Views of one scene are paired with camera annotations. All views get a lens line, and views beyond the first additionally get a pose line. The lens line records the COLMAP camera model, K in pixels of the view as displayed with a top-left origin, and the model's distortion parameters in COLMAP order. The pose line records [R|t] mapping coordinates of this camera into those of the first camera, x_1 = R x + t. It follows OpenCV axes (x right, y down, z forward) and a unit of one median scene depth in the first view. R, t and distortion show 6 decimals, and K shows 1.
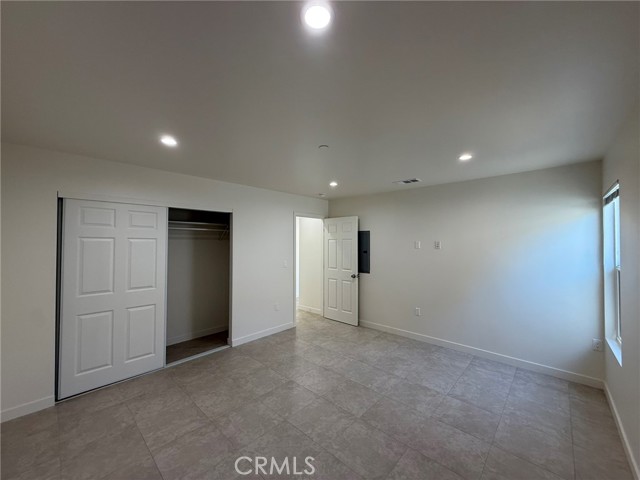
lens RADIAL K [[255.5, 0, 320.0], [0, 255.5, 242.3], [0, 0, 1]] dist [0.000854, 0.000206]
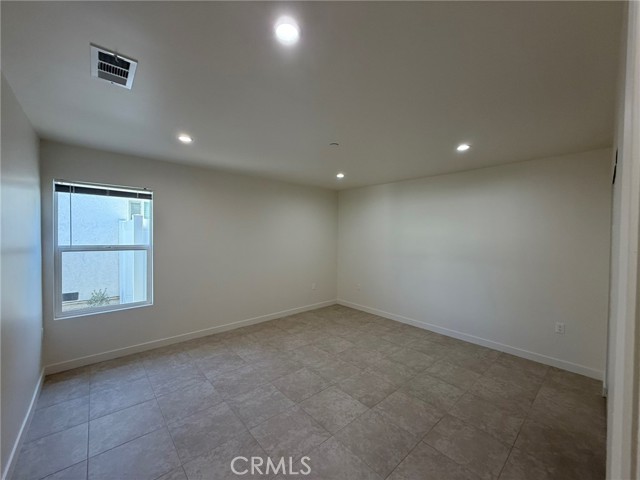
lens RADIAL K [[255.5, 0, 319.1], [0, 255.5, 234.8], [0, 0, 1]] dist [0.000854, 0.000206]
pose [[-0.995302, -0.011483, 0.096132, -0.030634], [-0.012084, 0.999911, -0.005671, 0.029488], [-0.096058, -0.006806, -0.995352, 2.035374]]
